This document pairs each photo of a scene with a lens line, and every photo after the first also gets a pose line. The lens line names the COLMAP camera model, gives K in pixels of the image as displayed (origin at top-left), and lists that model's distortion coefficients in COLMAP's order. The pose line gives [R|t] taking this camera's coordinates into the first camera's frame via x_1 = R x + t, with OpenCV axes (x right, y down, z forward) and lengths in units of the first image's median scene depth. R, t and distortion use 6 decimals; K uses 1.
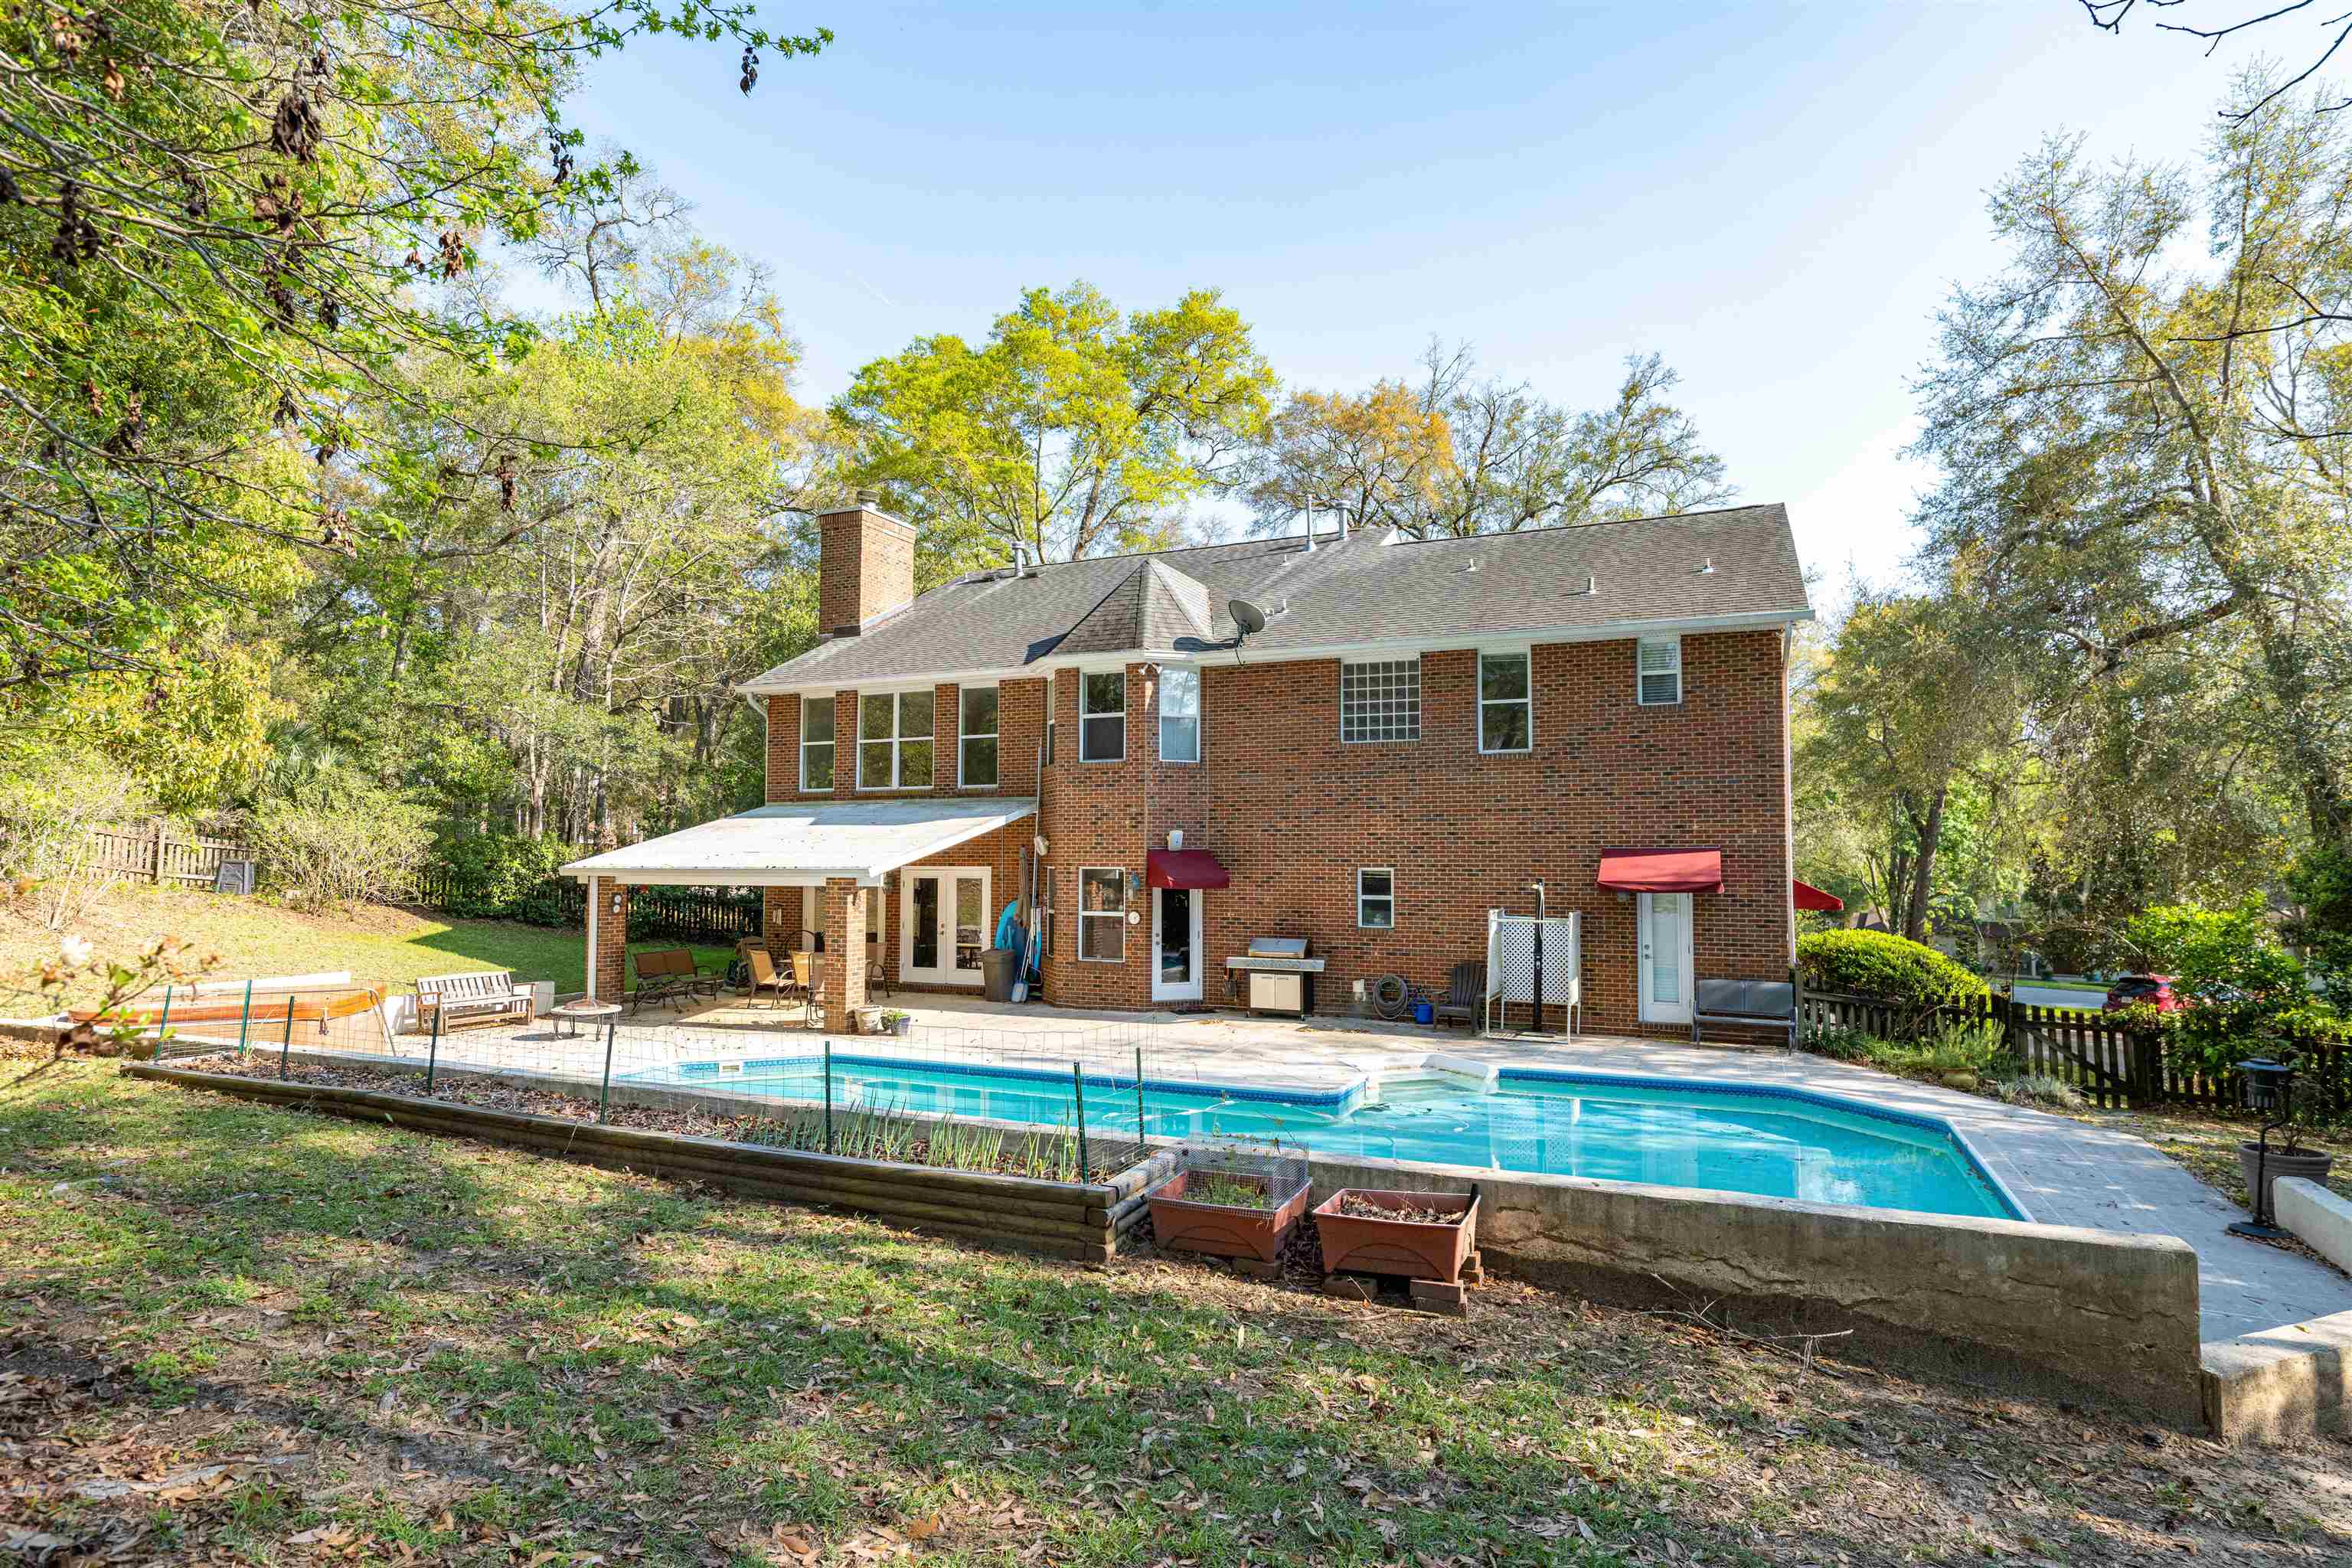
lens RADIAL K [[1221.1, 0, 1176.0], [0, 1221.1, 784.0], [0, 0, 1]] dist [-0.003379, -0.000812]
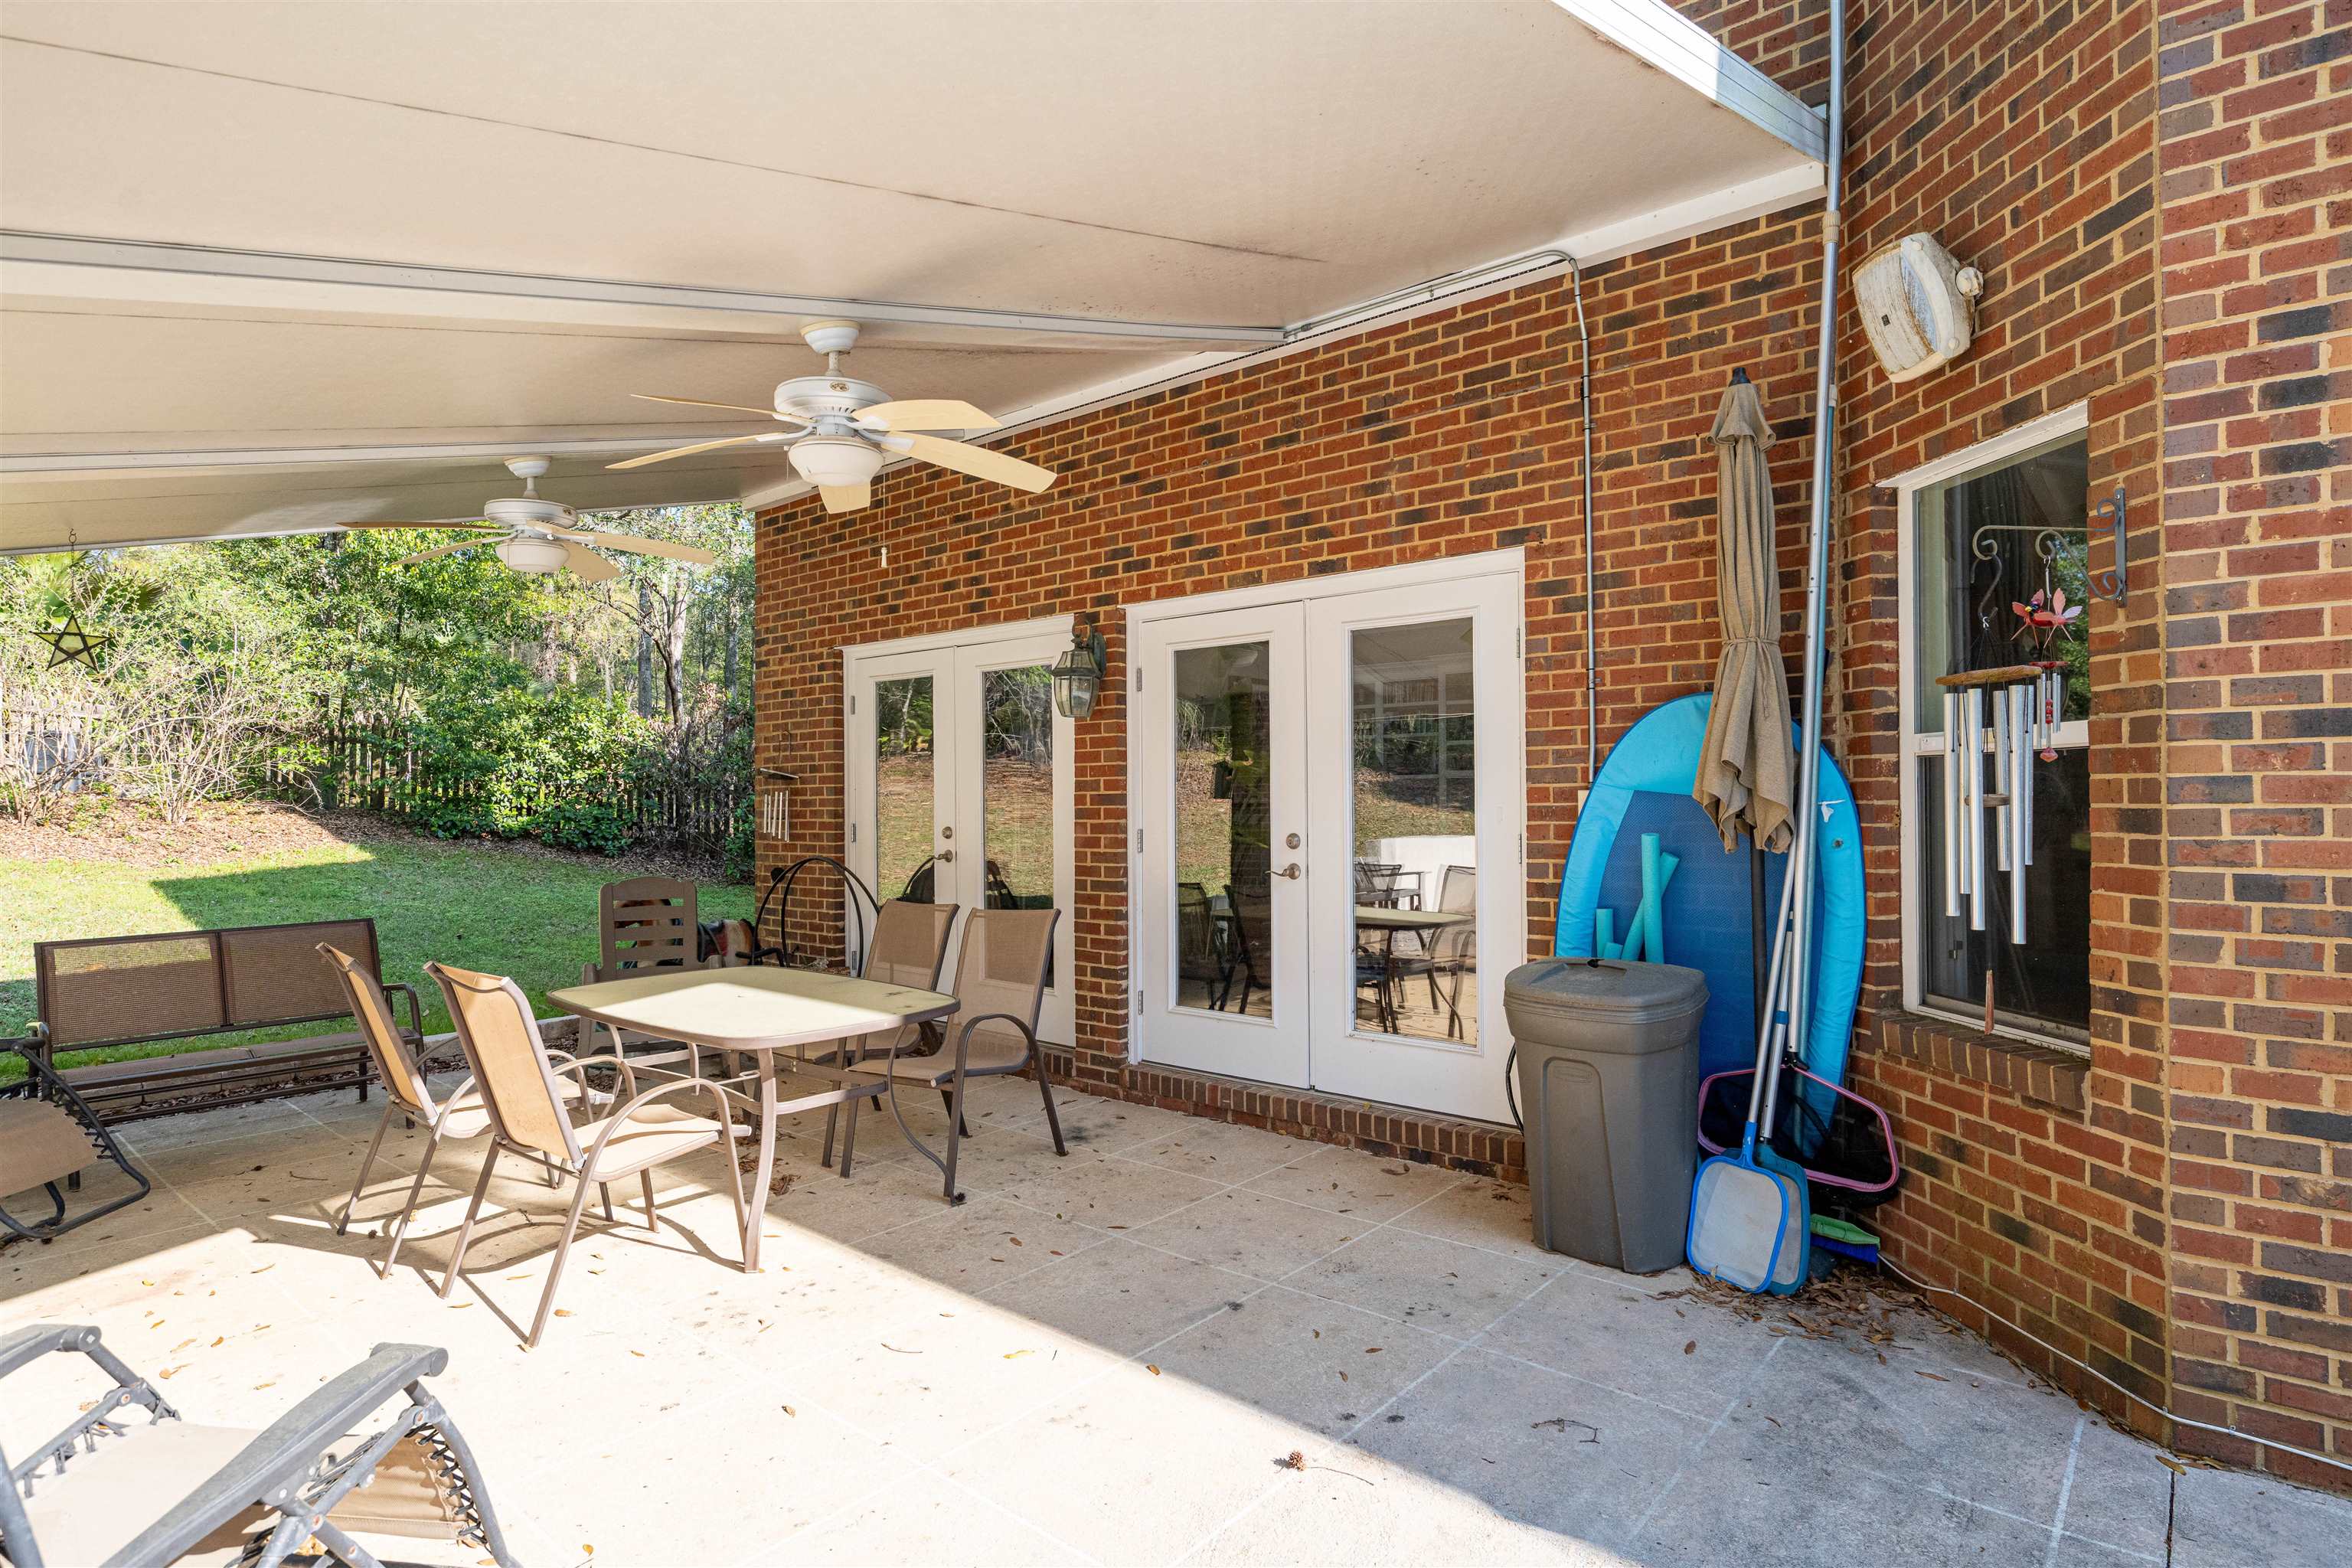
lens RADIAL K [[1221.1, 0, 1176.0], [0, 1221.1, 784.0], [0, 0, 1]] dist [-0.003379, -0.000812]
pose [[0.961528, -0.006291, -0.274636, -0.146448], [0.017323, 0.999137, 0.037763, 0.094635], [0.274161, -0.041067, 0.960807, 0.759869]]
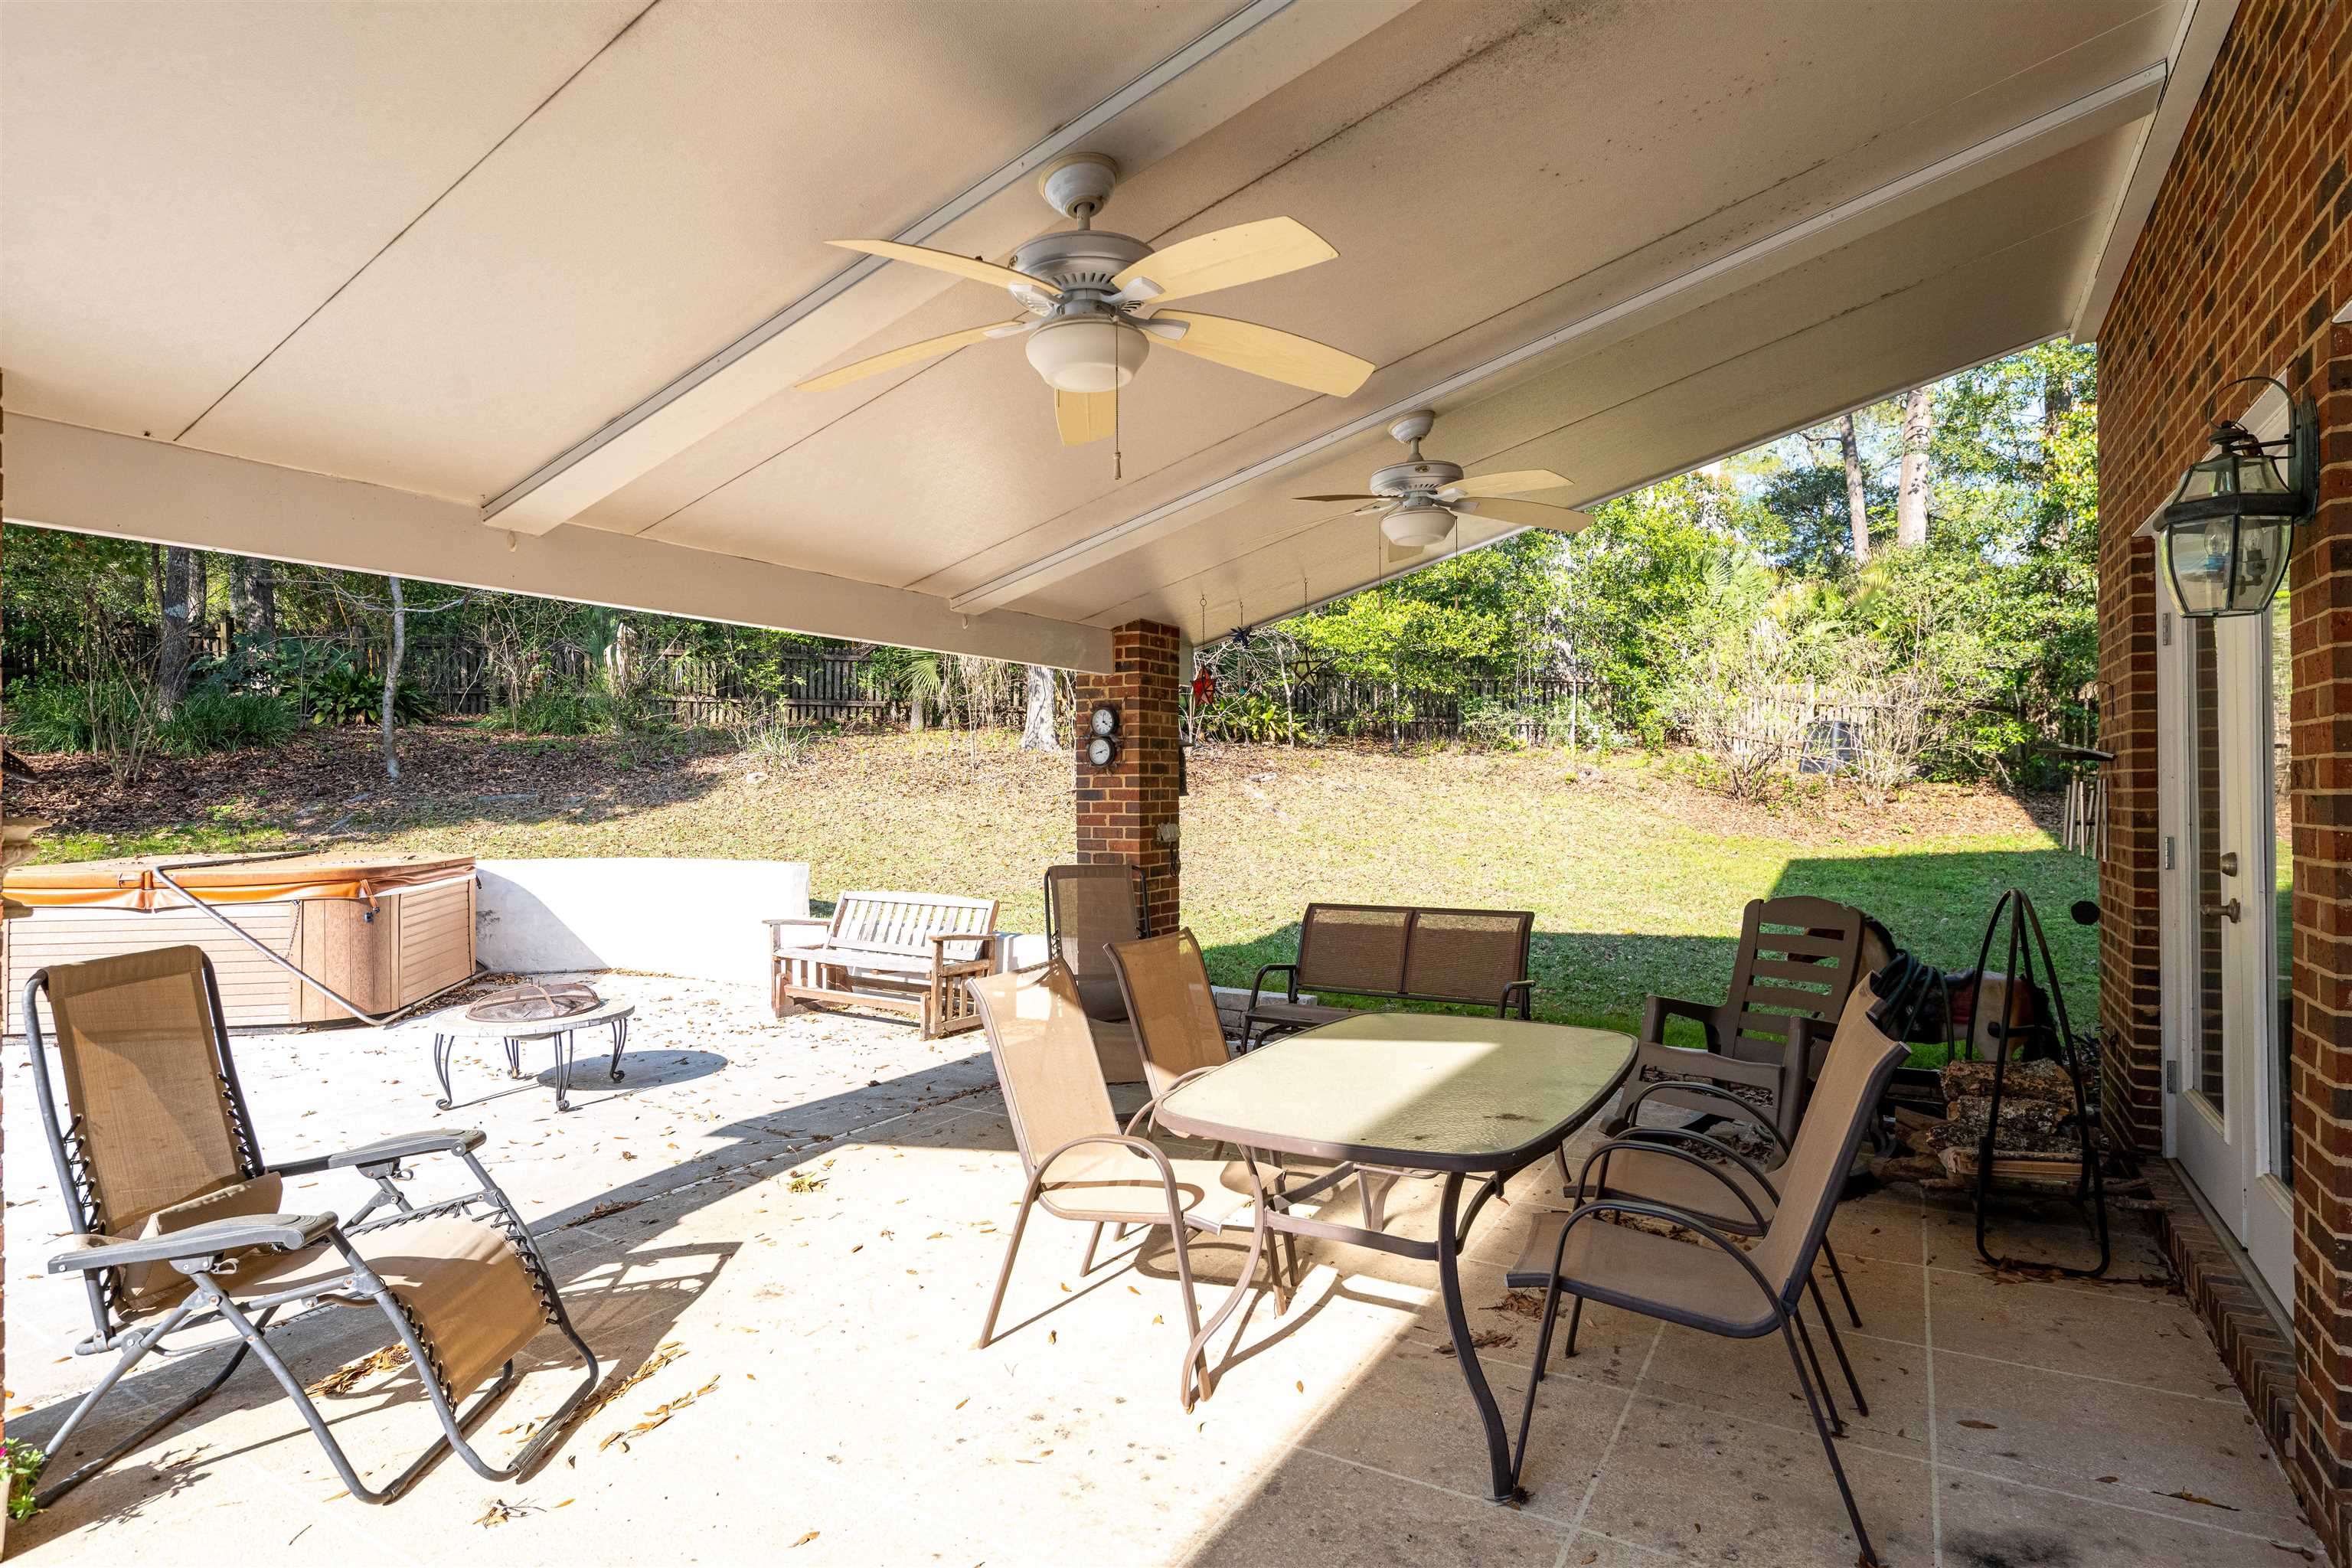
lens RADIAL K [[1221.1, 0, 1176.0], [0, 1221.1, 784.0], [0, 0, 1]] dist [-0.003379, -0.000812]
pose [[-0.108237, 0.000757, -0.994125, -0.118552], [0.058887, 0.998249, -0.005651, 0.099784], [0.992379, -0.059152, -0.108092, 0.911076]]
